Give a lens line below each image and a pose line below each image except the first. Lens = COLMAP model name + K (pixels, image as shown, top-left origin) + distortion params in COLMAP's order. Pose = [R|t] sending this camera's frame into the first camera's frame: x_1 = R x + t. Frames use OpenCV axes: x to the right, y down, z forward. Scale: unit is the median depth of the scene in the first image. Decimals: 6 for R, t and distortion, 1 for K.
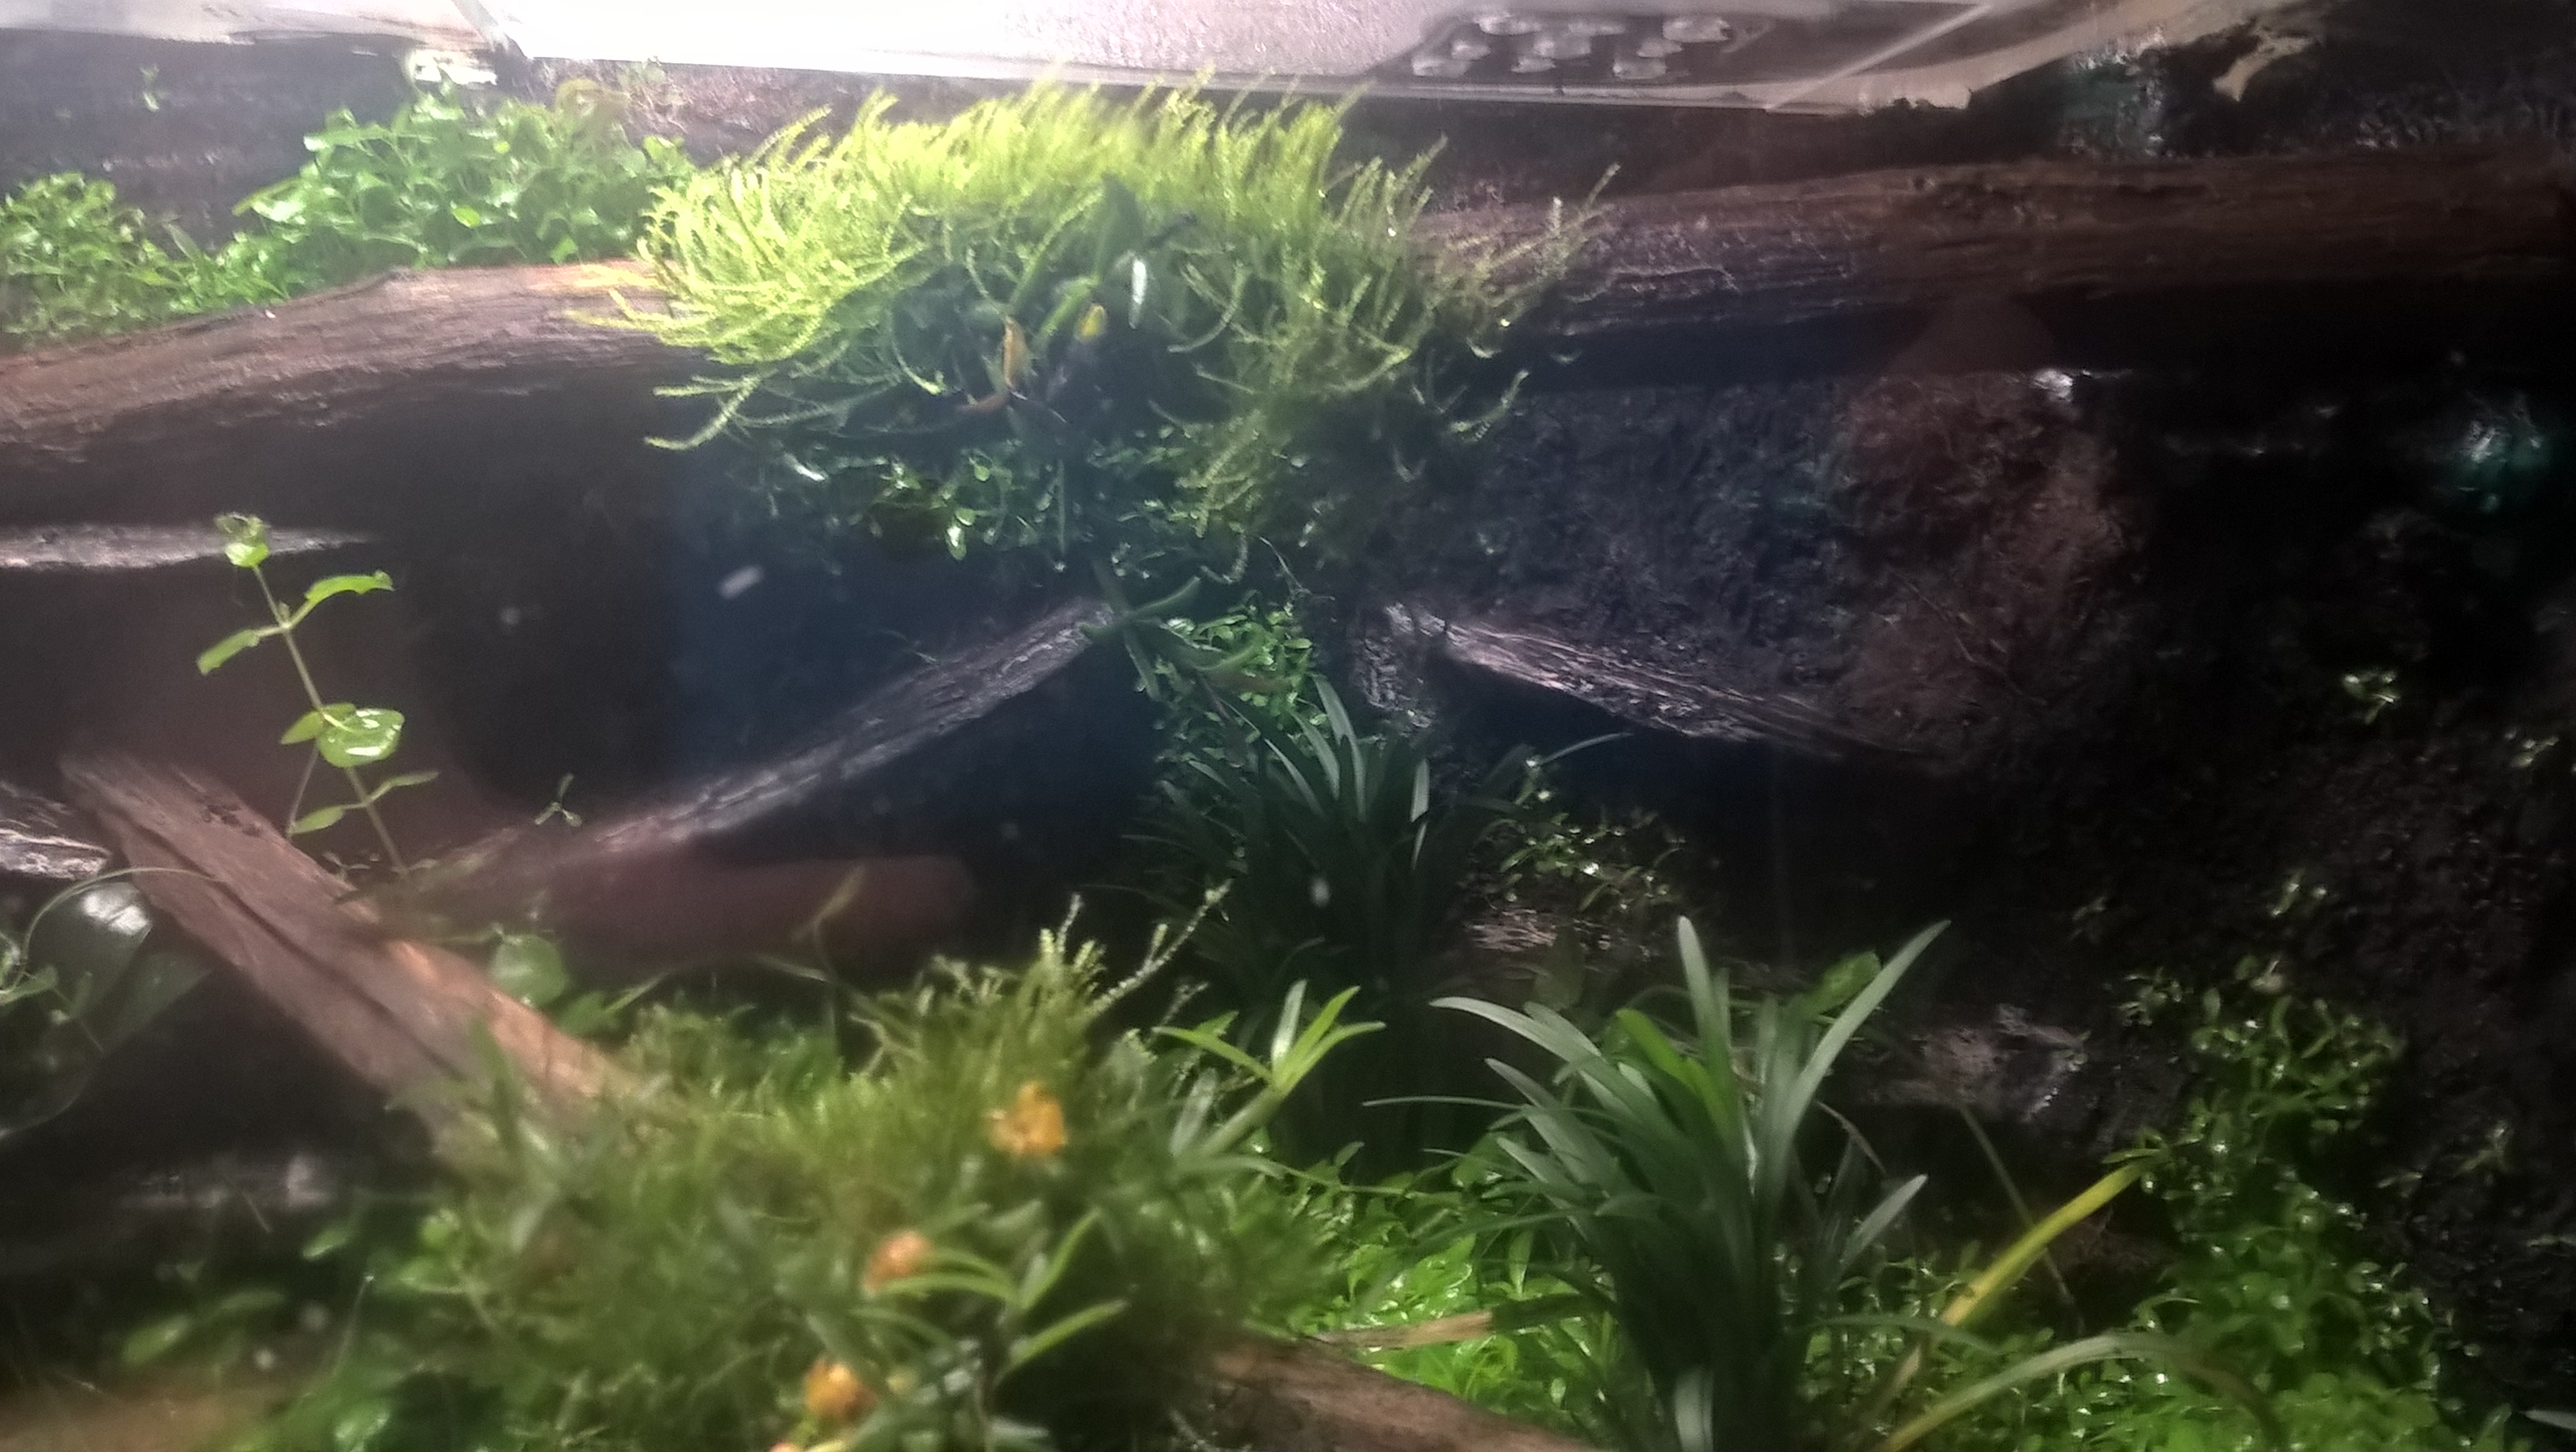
lens RADIAL K [[2094.1, 0, 1289.2], [0, 2094.1, 709.5], [0, 0, 1]] dist [0.070327, -0.193478]
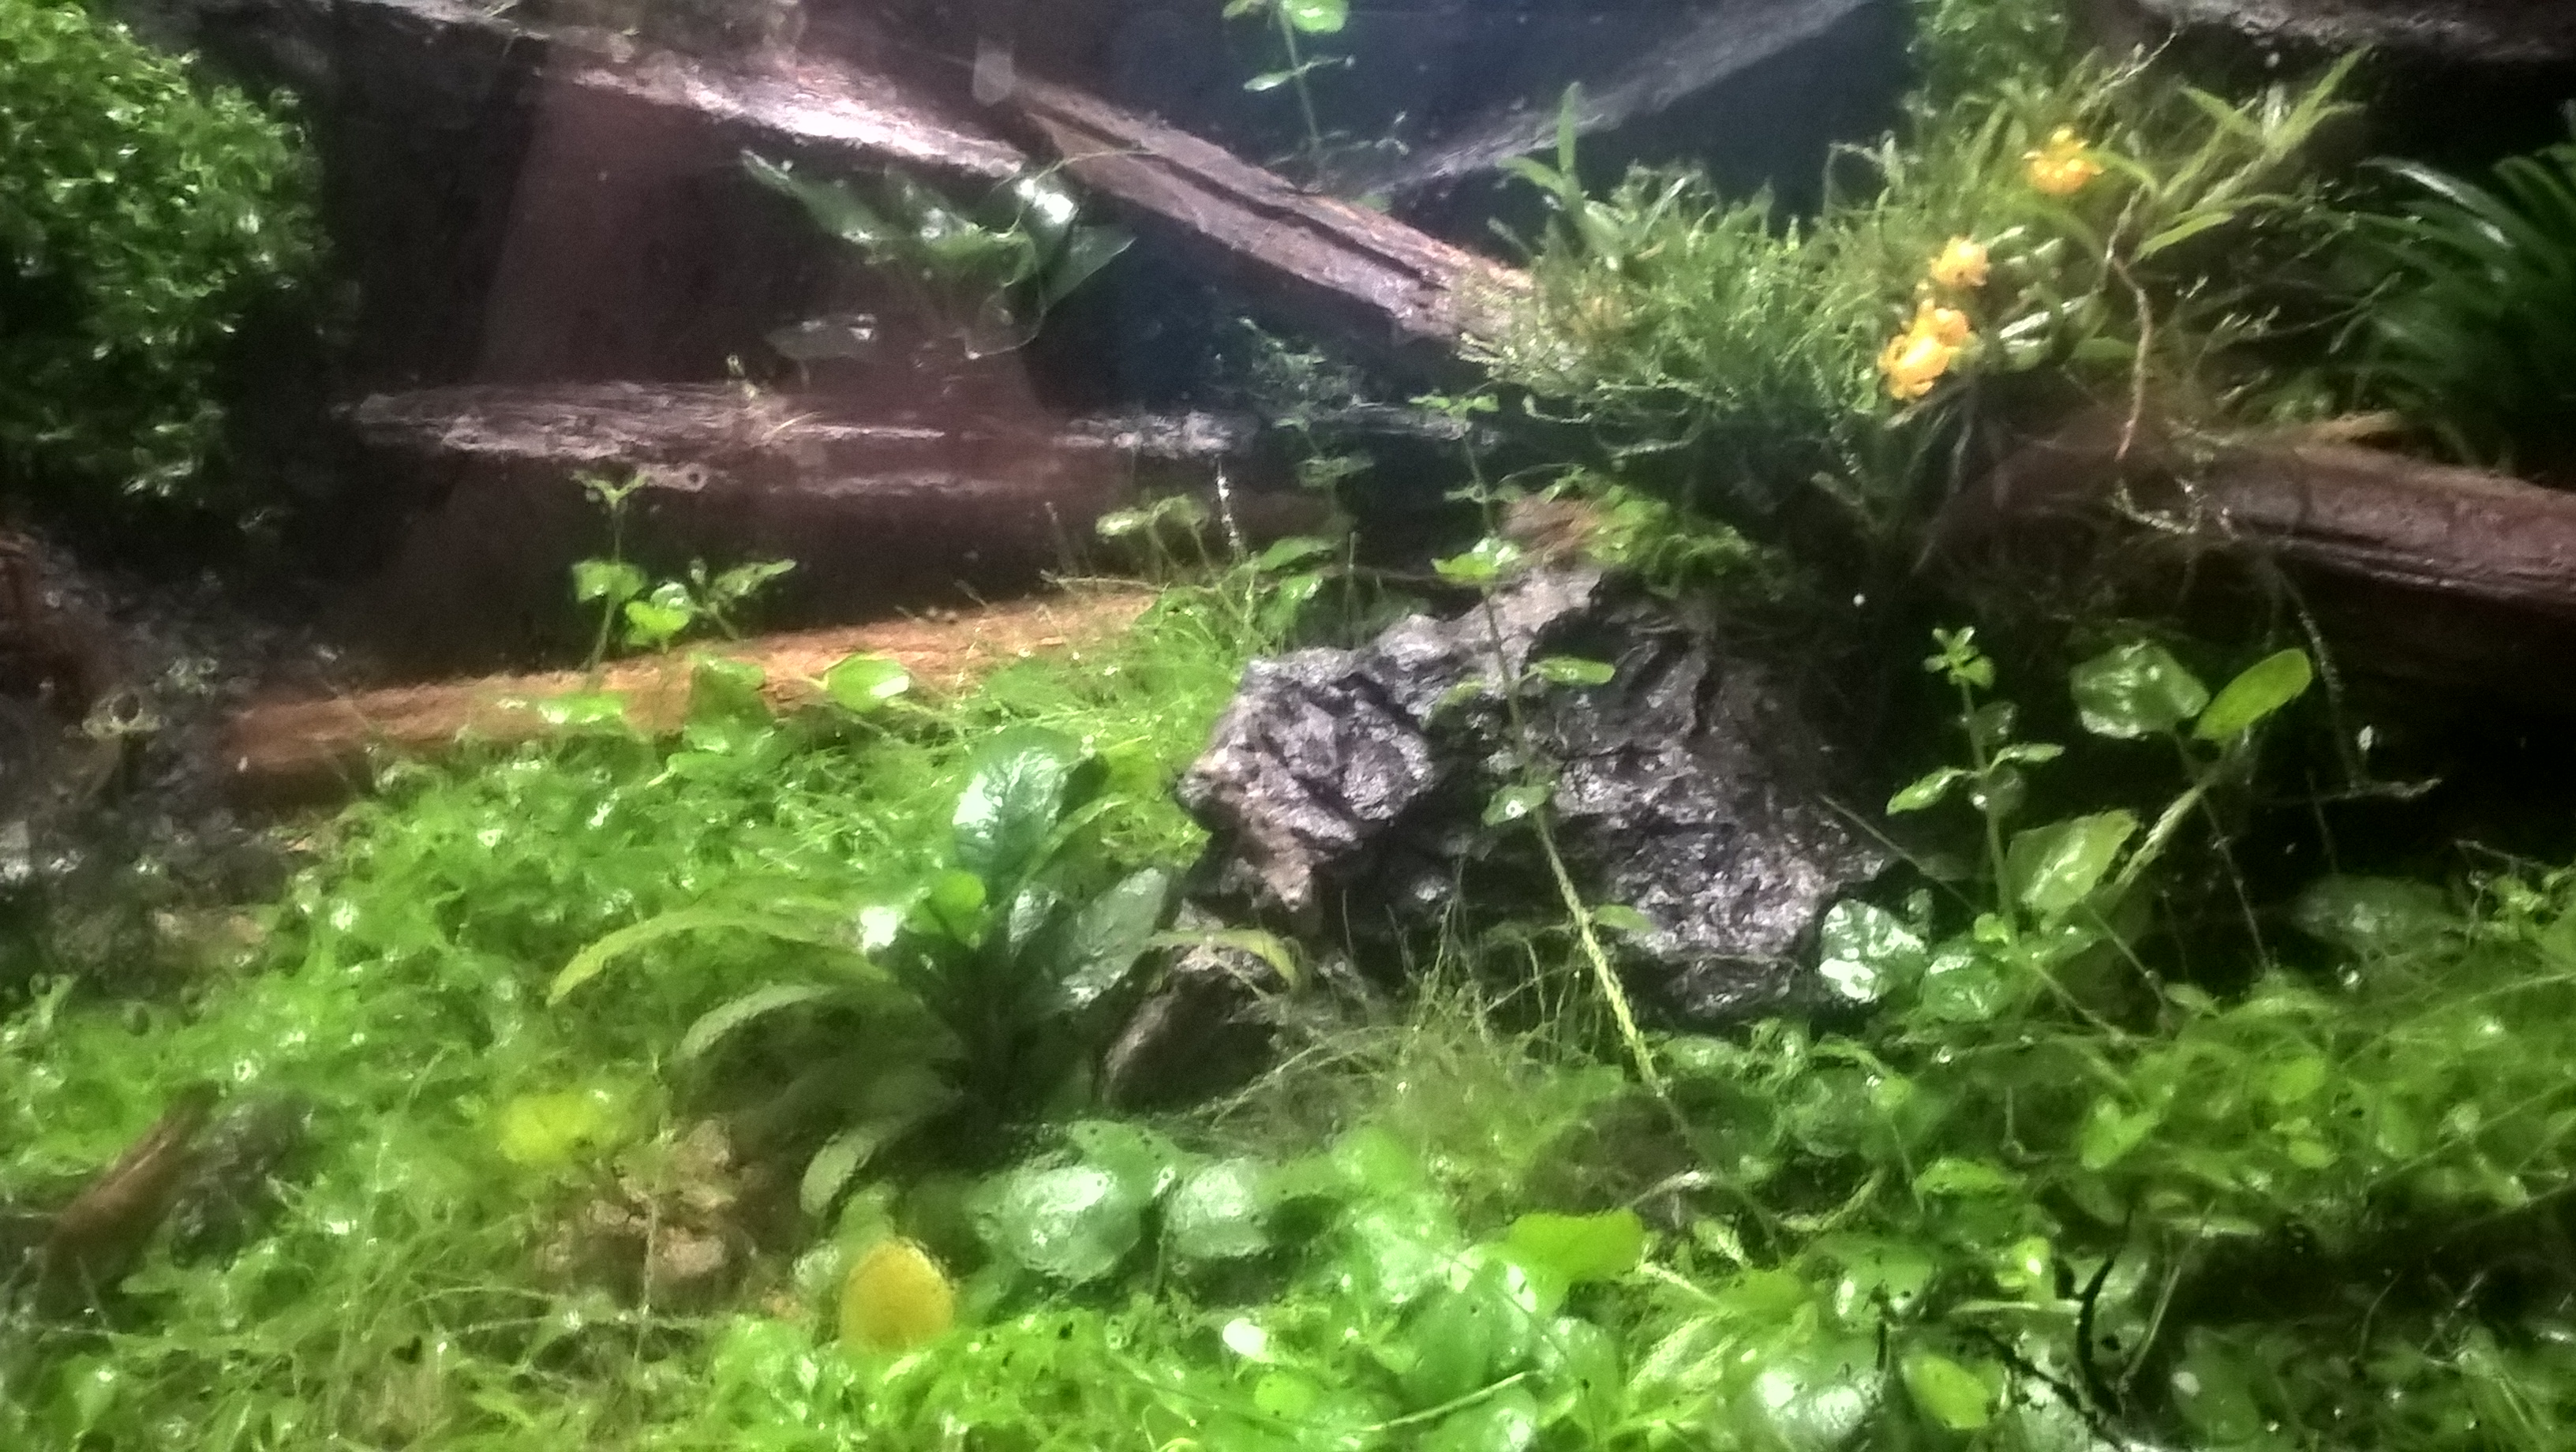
lens RADIAL K [[2094.1, 0, 1295.5], [0, 2094.1, 729.0], [0, 0, 1]] dist [0.070327, -0.193478]
pose [[0.985653, 0.051177, -0.160839, -0.218767], [-0.031214, 0.991756, 0.124282, 0.243023], [0.165874, -0.117479, 0.979124, -0.164785]]
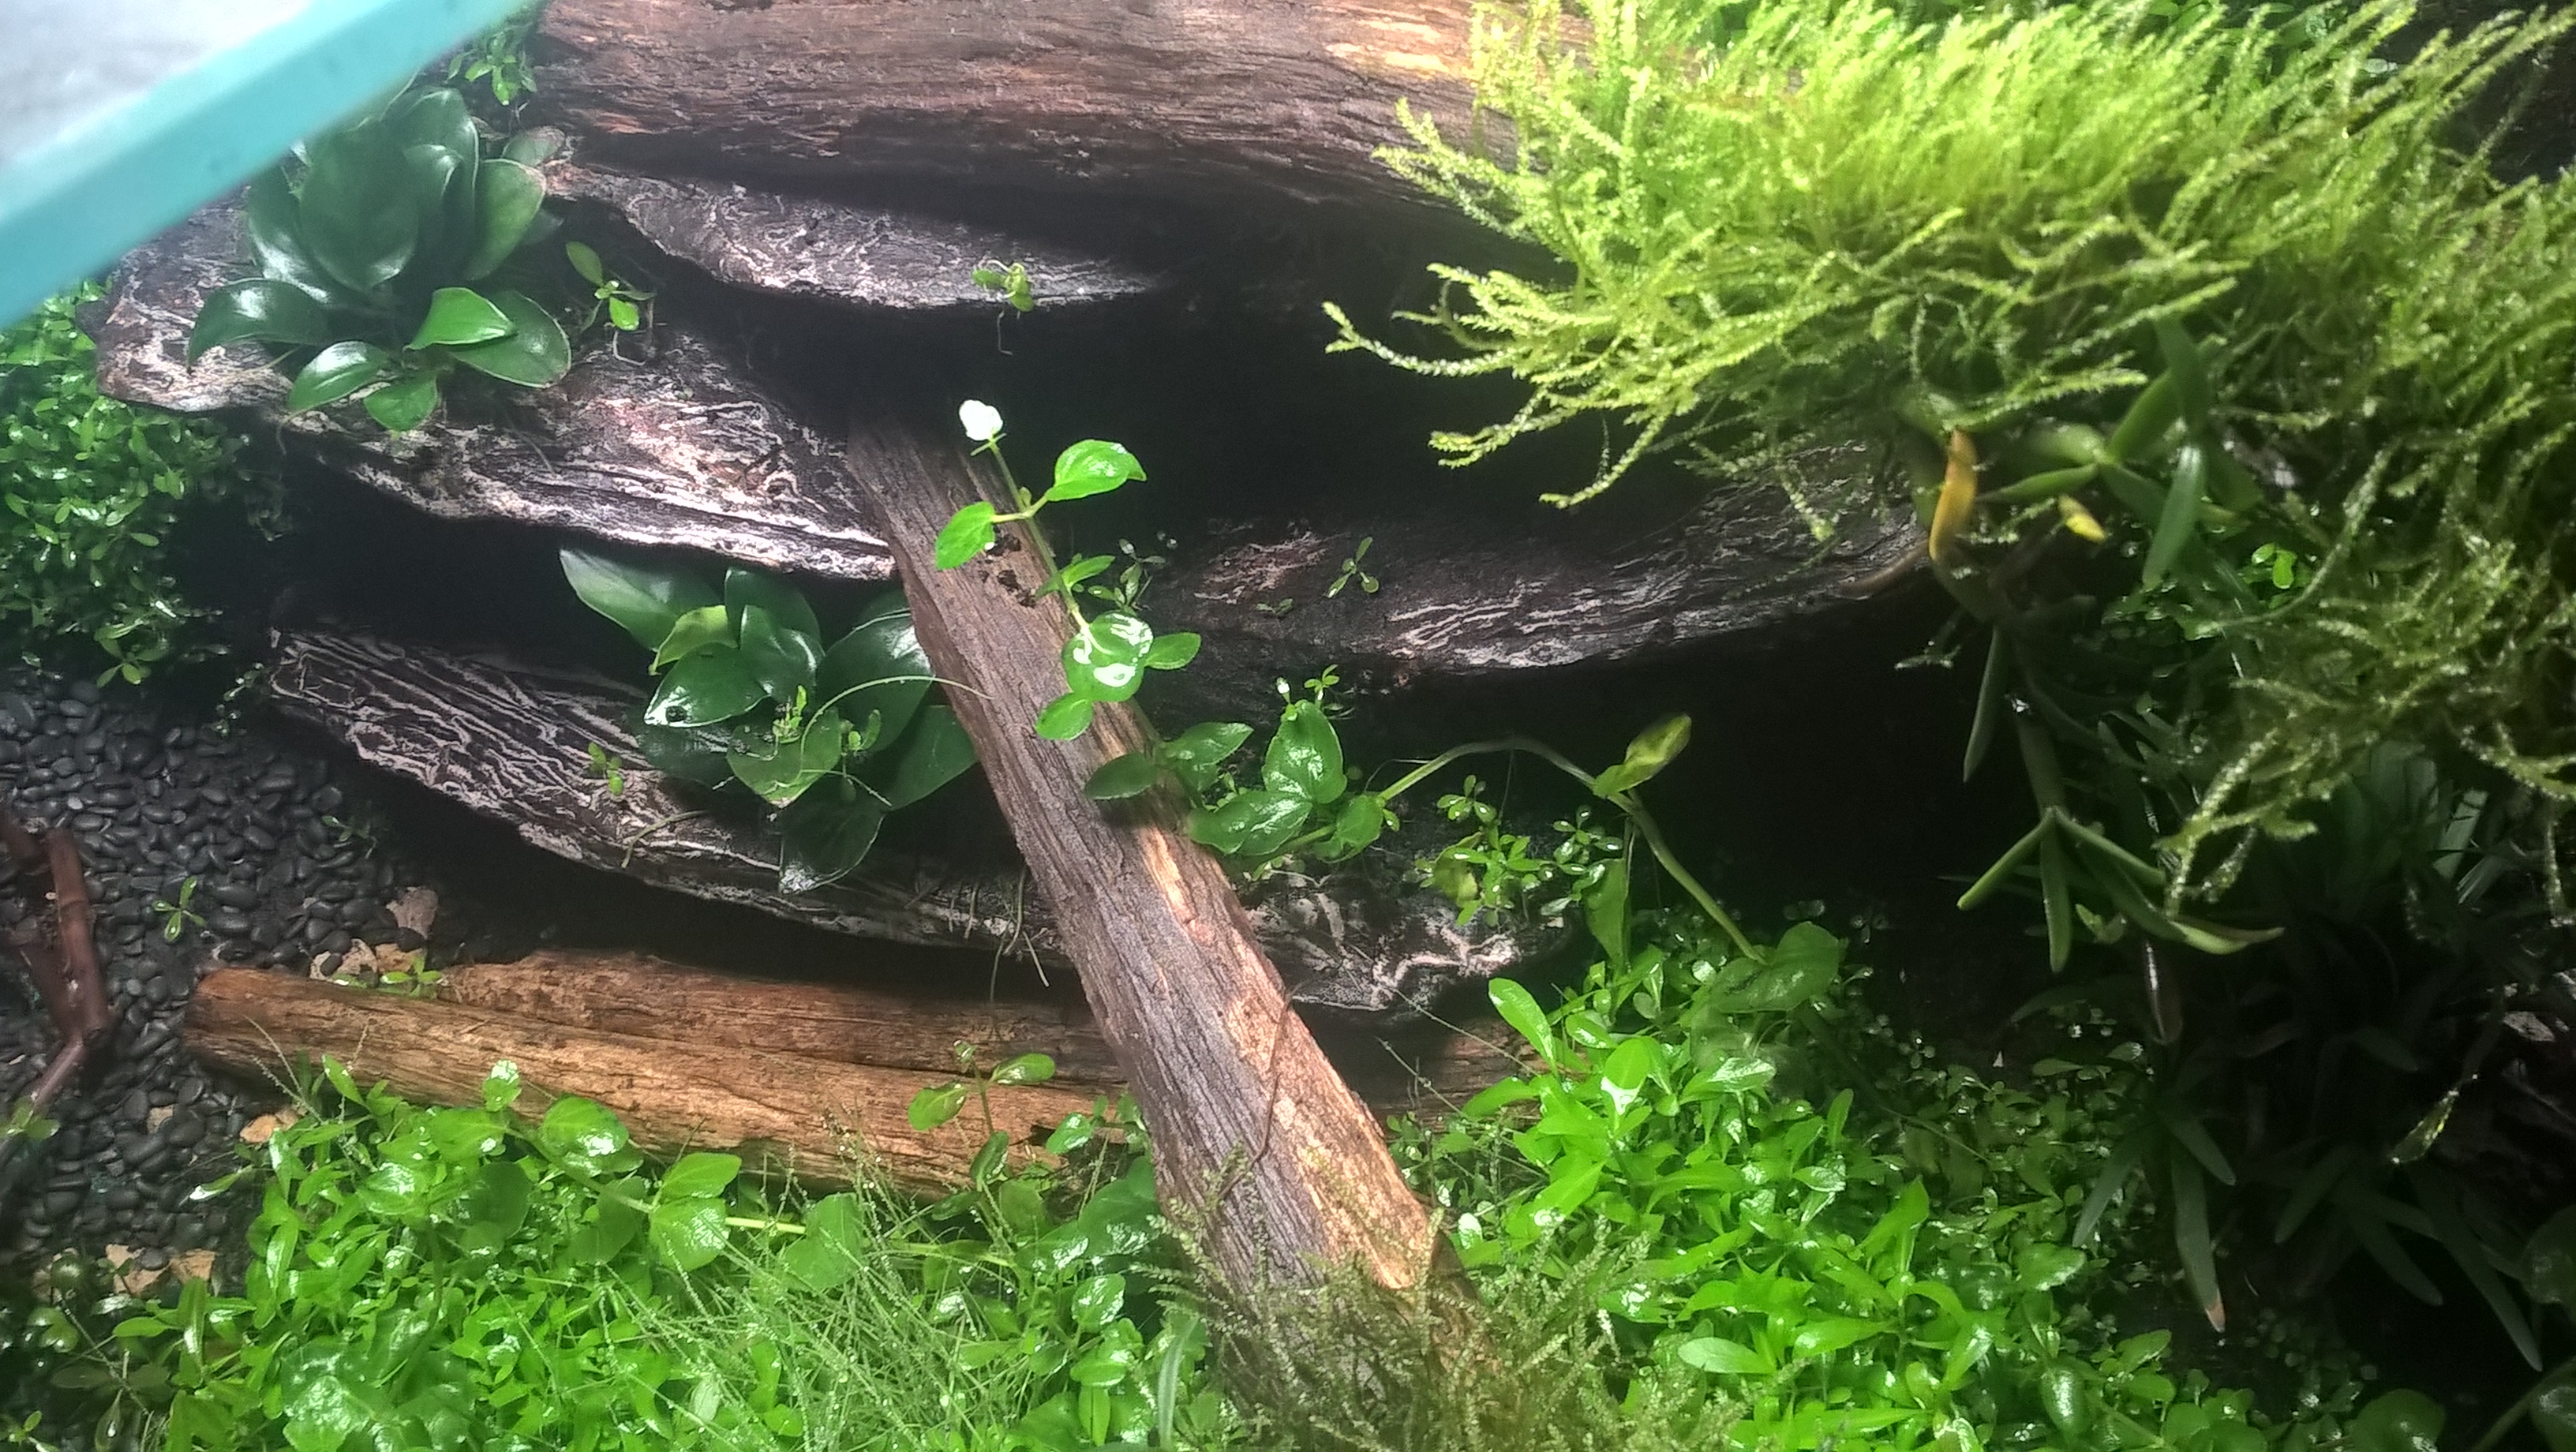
lens RADIAL K [[2094.1, 0, 1283.1], [0, 2094.1, 715.8], [0, 0, 1]] dist [0.070327, -0.193478]
pose [[0.898184, 0.260121, -0.354405, -0.061549], [-0.028939, 0.839397, 0.542747, -0.398321], [0.438667, -0.477231, 0.761461, 0.340942]]
